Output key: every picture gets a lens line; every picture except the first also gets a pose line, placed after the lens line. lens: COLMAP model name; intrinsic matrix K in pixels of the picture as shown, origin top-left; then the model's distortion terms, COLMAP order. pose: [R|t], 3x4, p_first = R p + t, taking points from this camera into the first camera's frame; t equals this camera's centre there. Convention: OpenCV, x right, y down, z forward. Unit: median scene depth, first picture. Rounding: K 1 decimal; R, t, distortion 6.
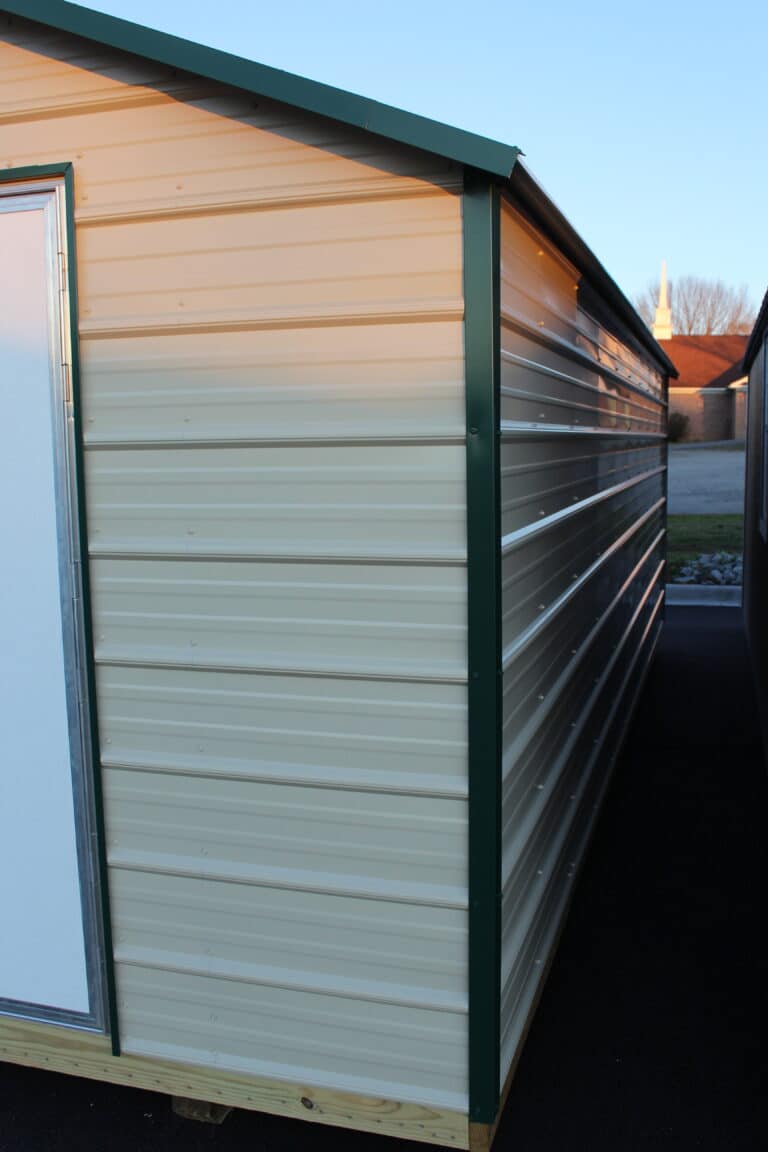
lens RADIAL K [[1085.7, 0, 384.0], [0, 1085.7, 576.0], [0, 0, 1]] dist [-0.109169, 0.001356]
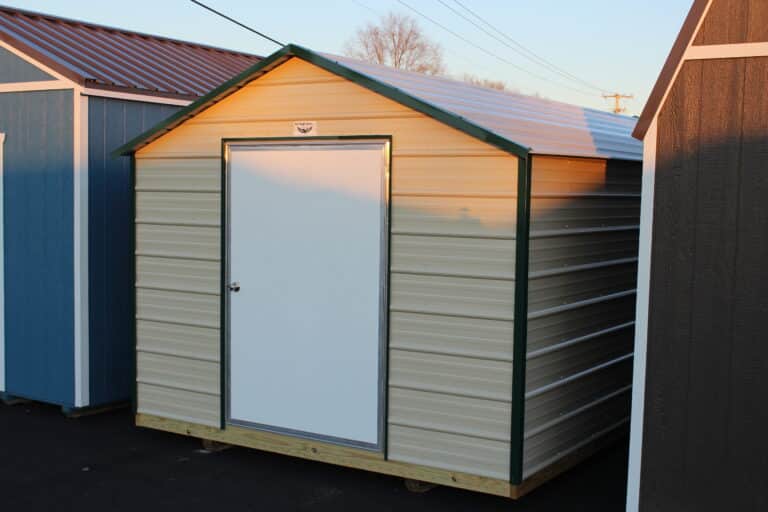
lens RADIAL K [[1021.0, 0, 383.9], [0, 1021.0, 291.0], [0, 0, 1]] dist [-0.018365, 0.047138]
pose [[0.964492, 0.056243, -0.258056, 0.368610], [-0.063789, 0.997743, -0.020957, 0.081297], [0.256295, 0.036674, 0.965903, -1.451924]]
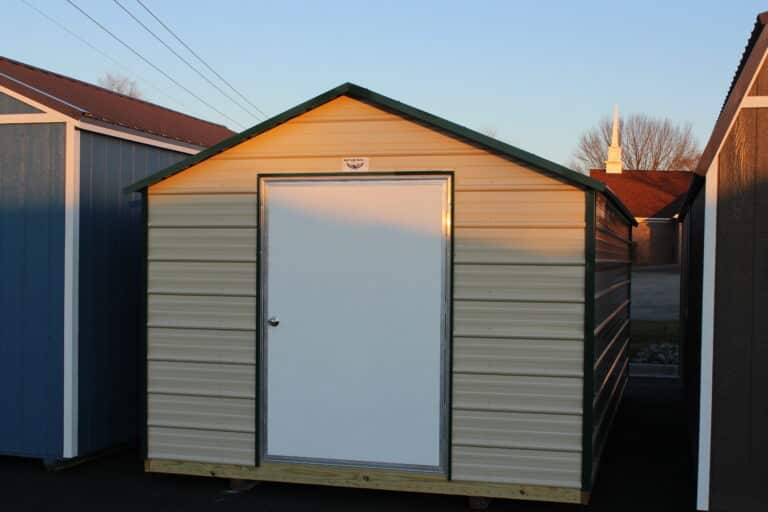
lens RADIAL K [[1021.0, 0, 383.9], [0, 1021.0, 291.0], [0, 0, 1]] dist [-0.018365, 0.047138]
pose [[0.999191, 0.022722, 0.033179, -0.510877], [-0.019566, 0.995520, -0.092500, 0.203710], [-0.035133, 0.091776, 0.995160, -1.653667]]
